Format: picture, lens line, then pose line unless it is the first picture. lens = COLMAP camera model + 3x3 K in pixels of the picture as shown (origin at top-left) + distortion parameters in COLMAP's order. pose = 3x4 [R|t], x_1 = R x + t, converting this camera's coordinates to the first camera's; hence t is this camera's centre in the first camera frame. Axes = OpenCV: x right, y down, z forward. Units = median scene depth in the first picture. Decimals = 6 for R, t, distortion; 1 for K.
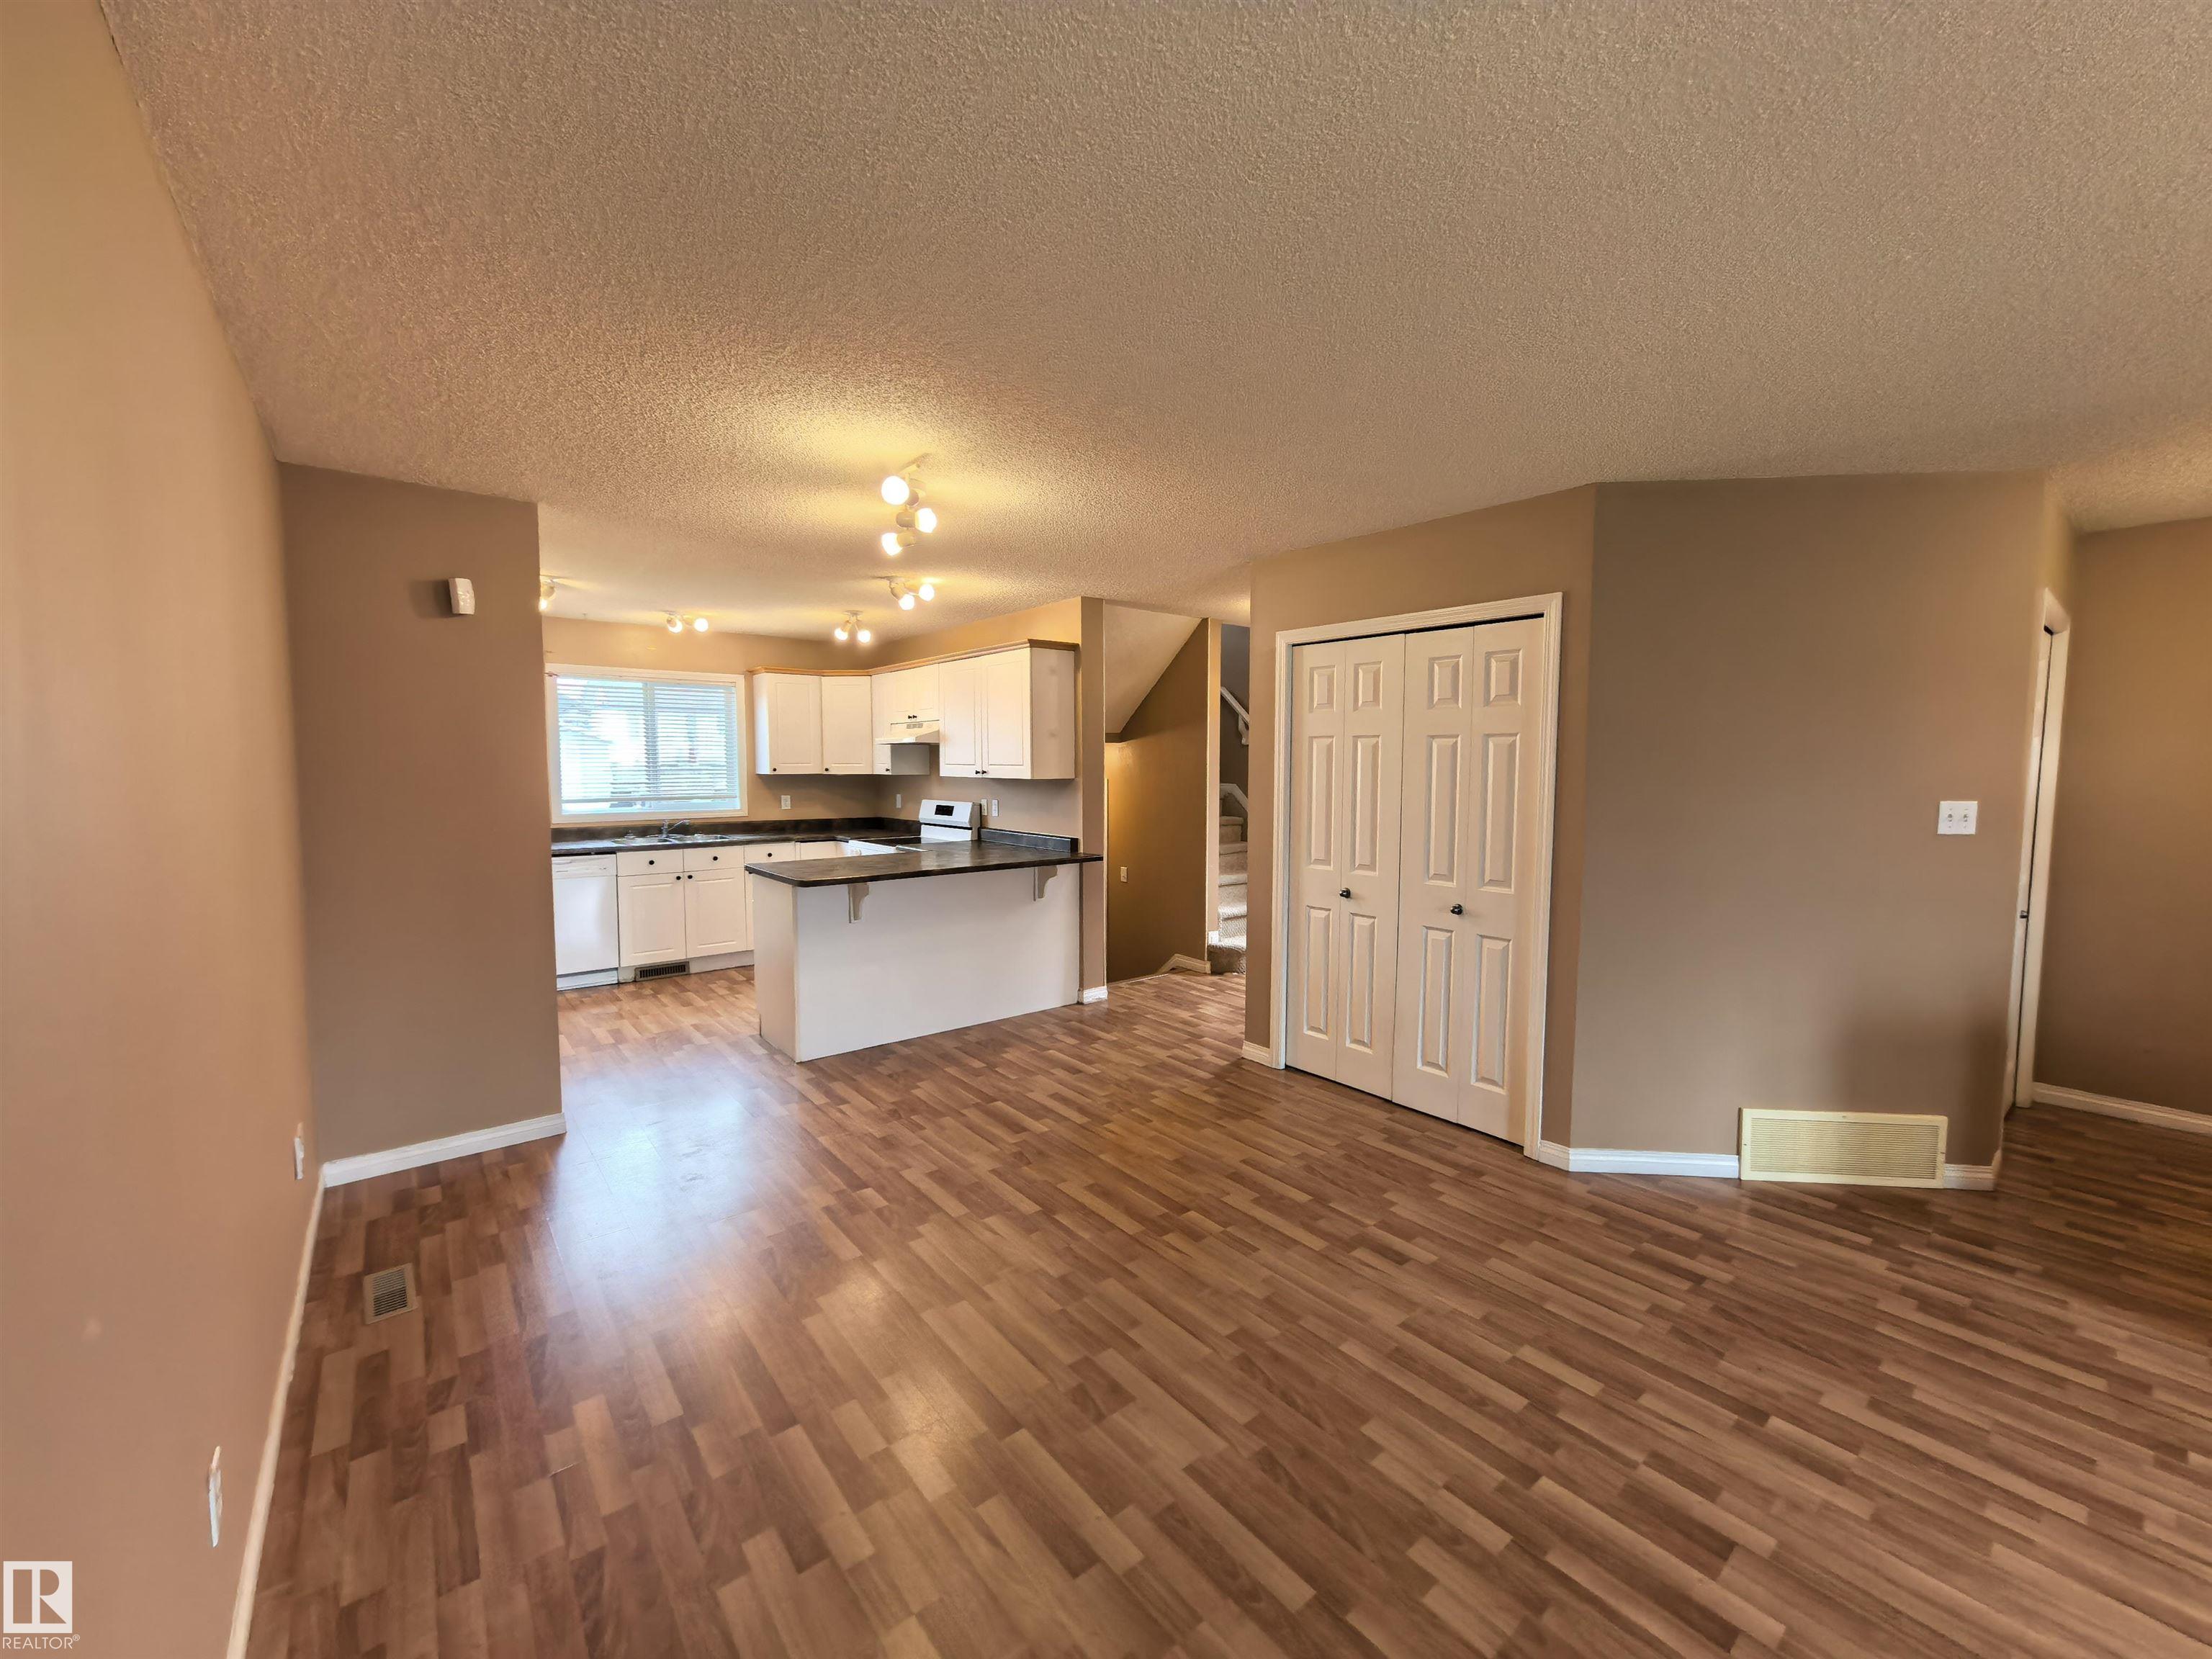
lens RADIAL K [[878.7, 0, 1117.8], [0, 878.7, 824.8], [0, 0, 1]] dist [0.000731, 0.005389]
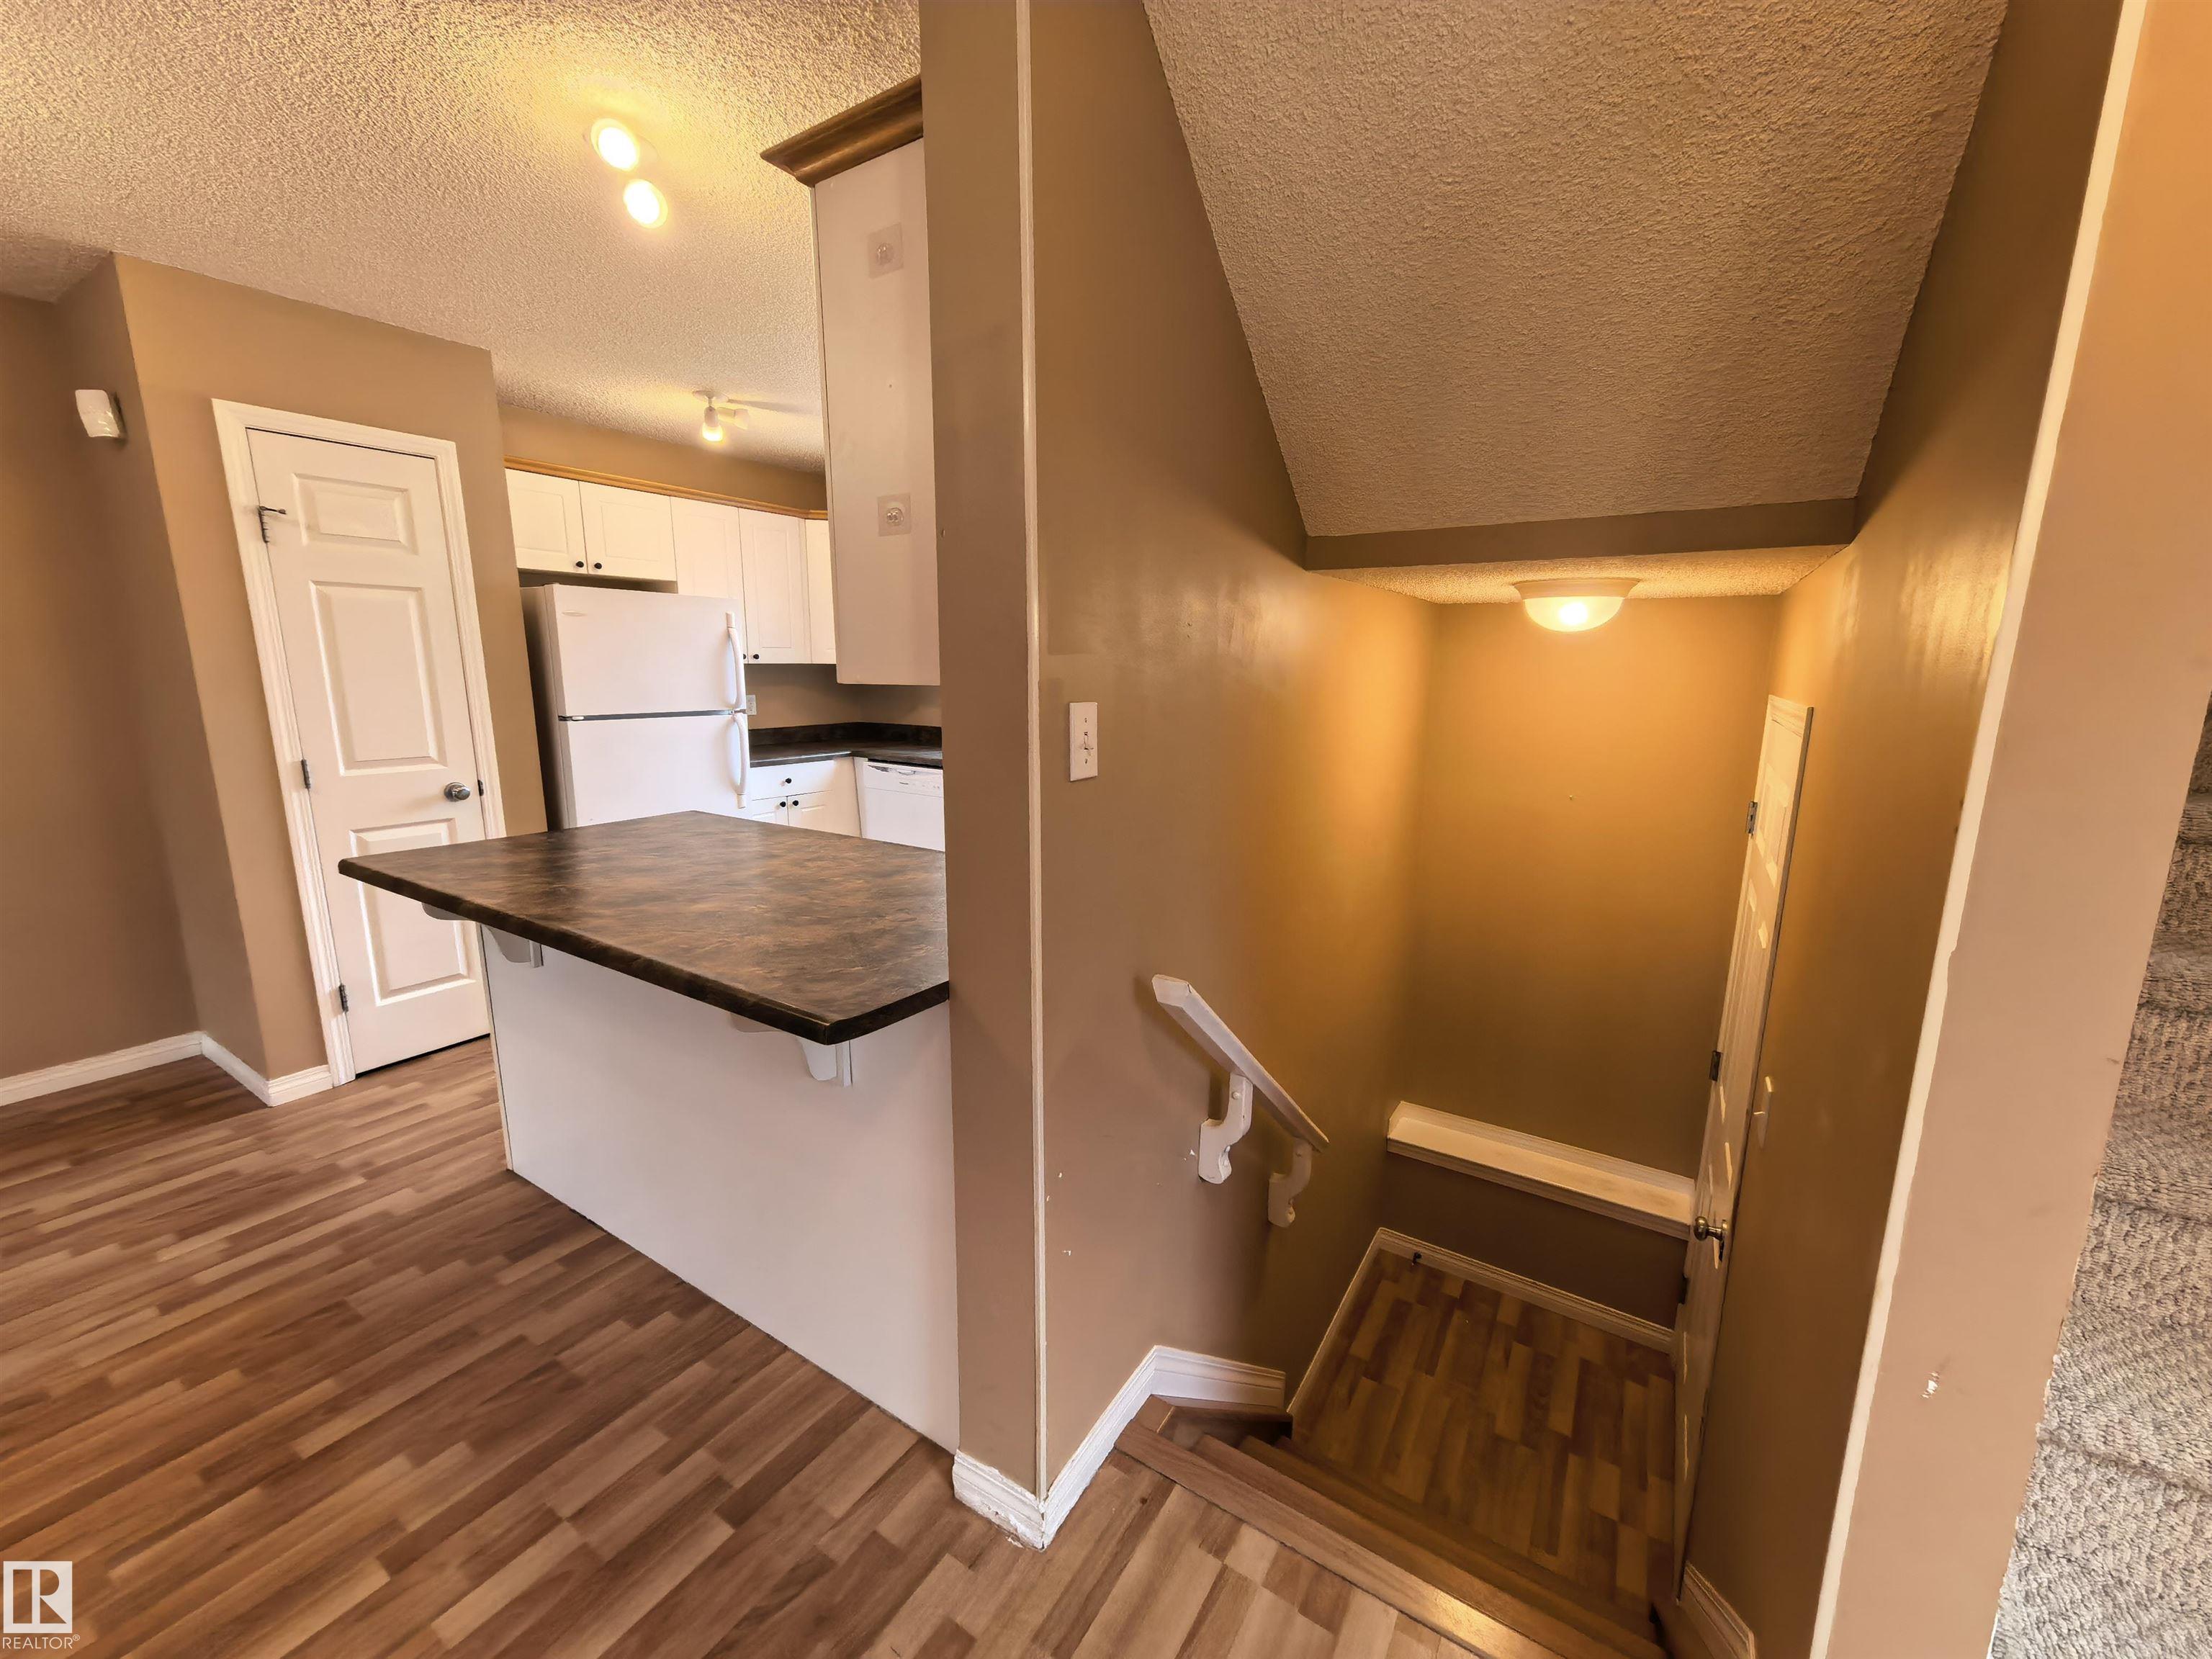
lens RADIAL K [[878.7, 0, 1117.8], [0, 878.7, 824.8], [0, 0, 1]] dist [0.000731, 0.005389]
pose [[0.314943, 0.175369, -0.932768, 0.242714], [-0.076138, 0.984282, 0.159347, -0.067070], [0.946052, 0.020834, 0.323345, 1.124962]]
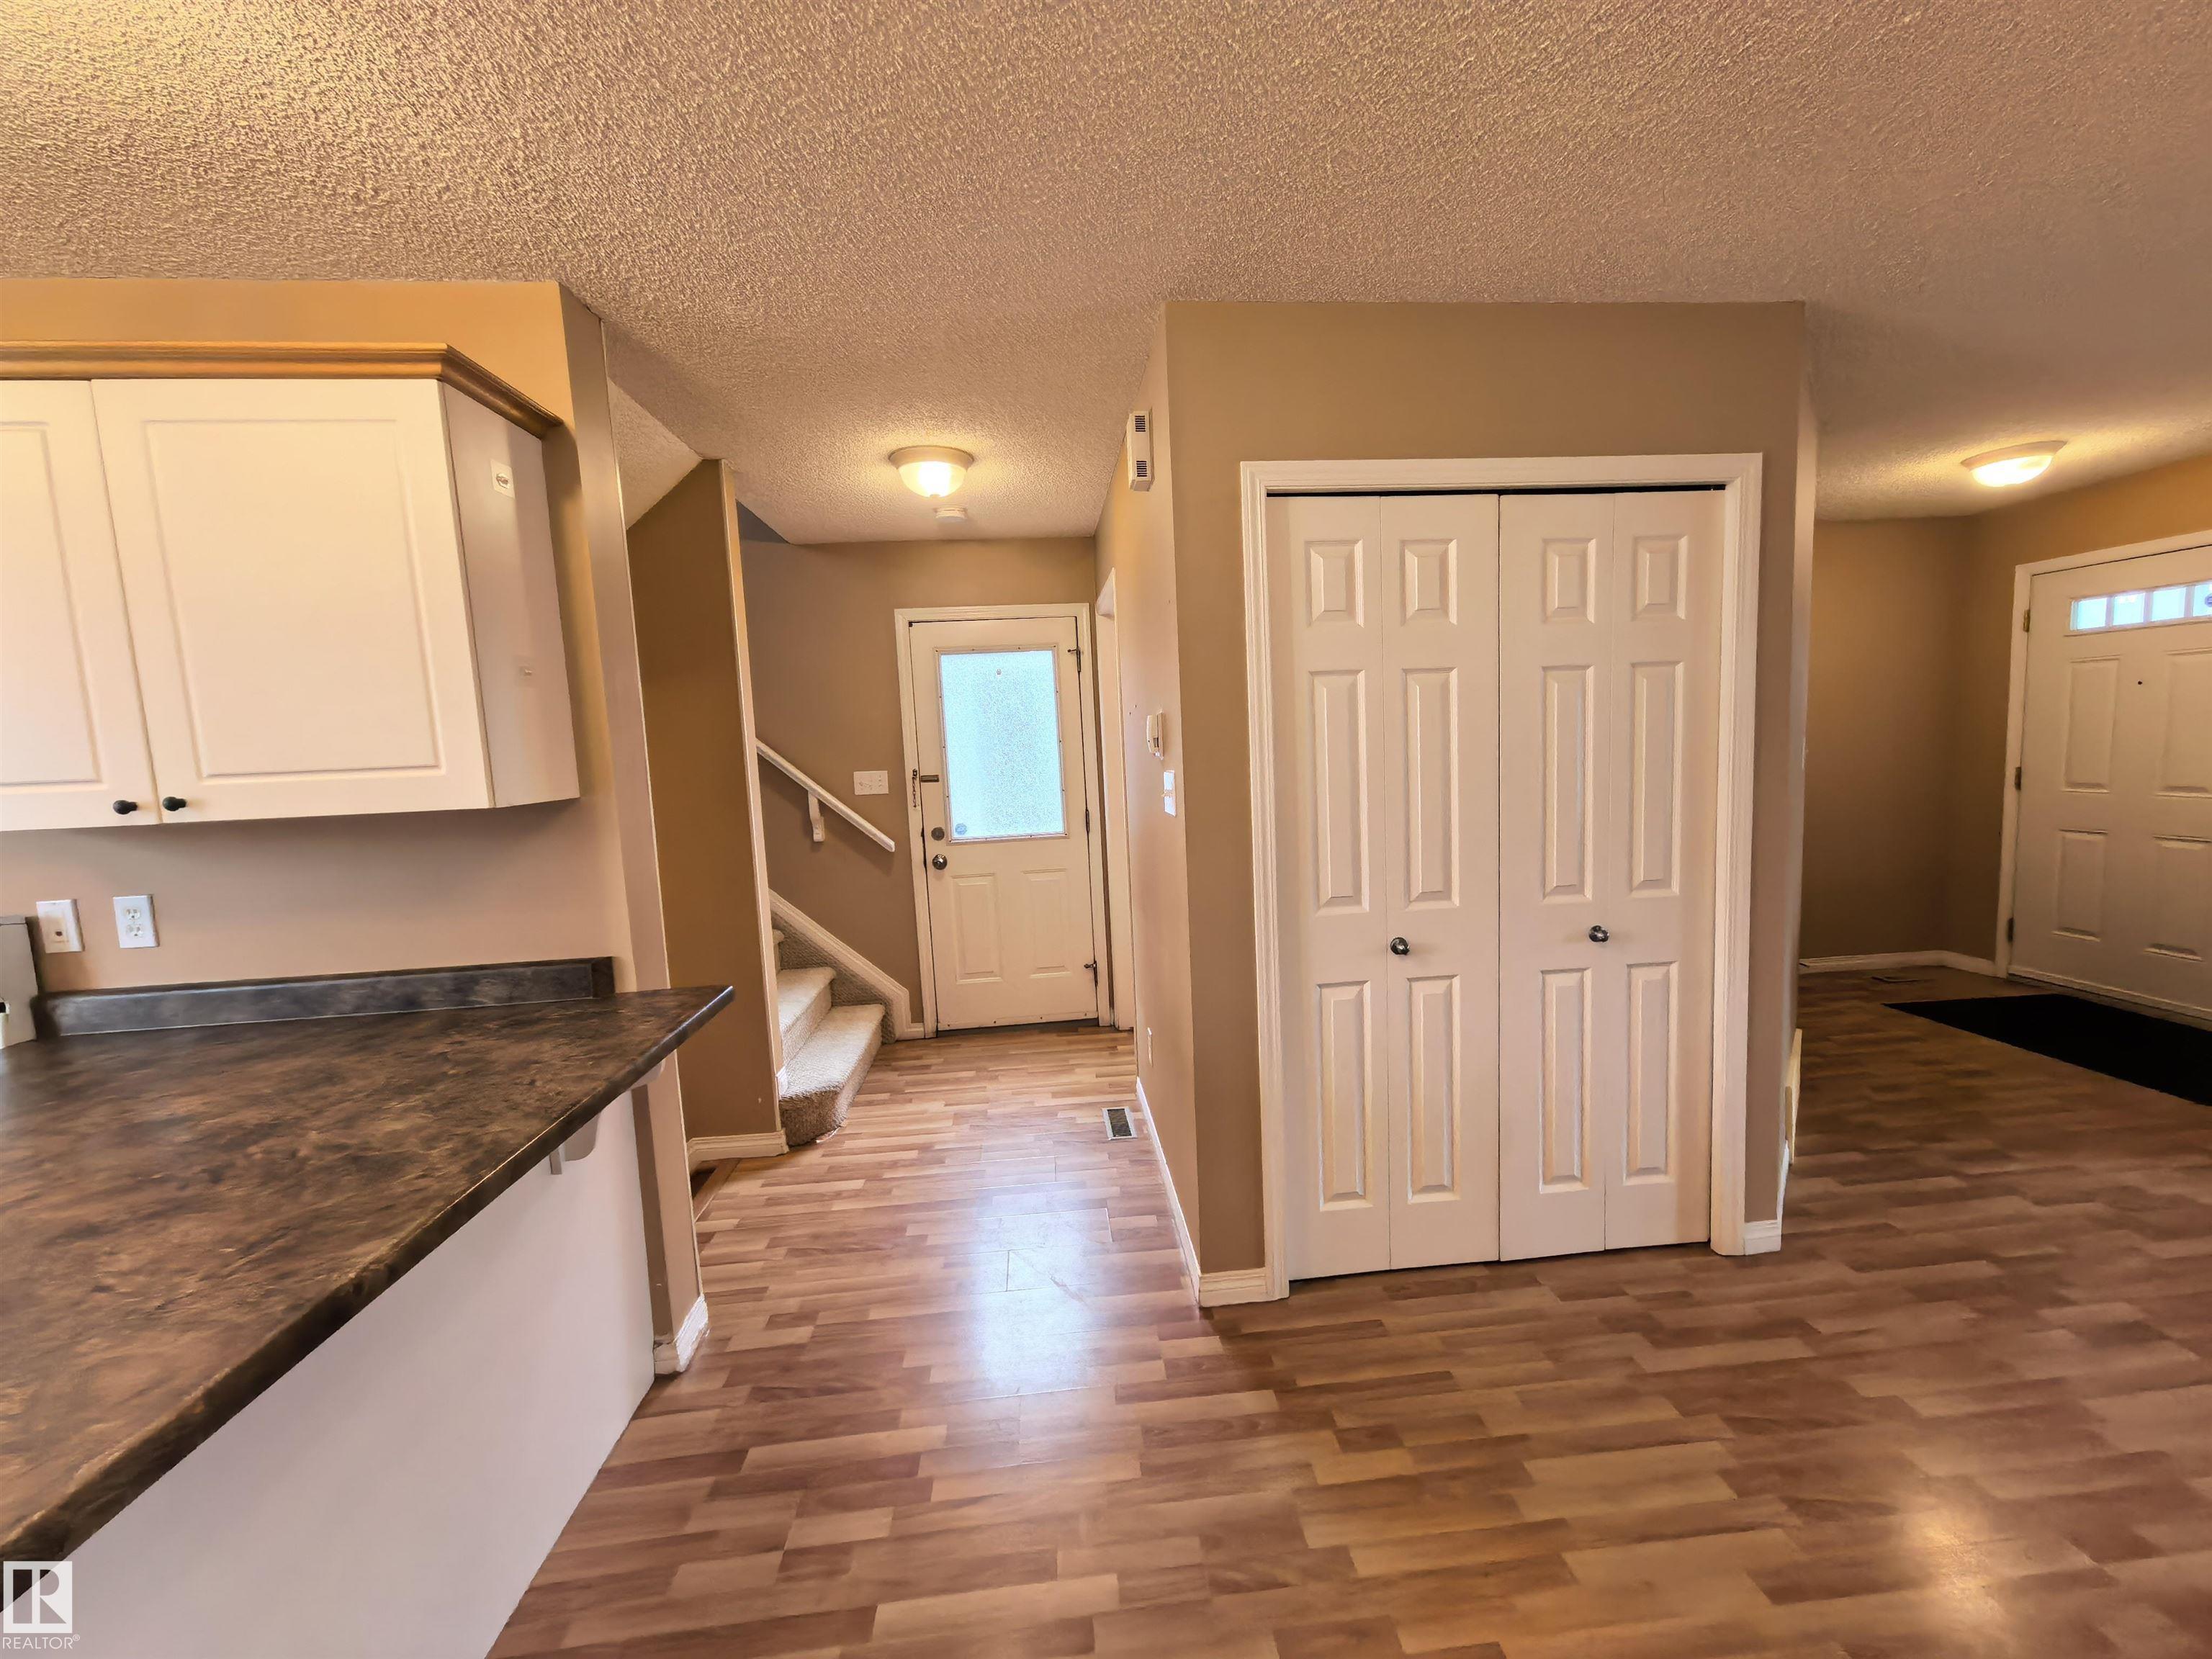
lens RADIAL K [[878.7, 0, 1117.8], [0, 878.7, 824.8], [0, 0, 1]] dist [0.000731, 0.005389]
pose [[0.559902, -0.106213, 0.821723, -0.264646], [0.104541, 0.992880, 0.057104, -0.045707], [-0.821937, 0.053931, 0.567019, 0.714553]]
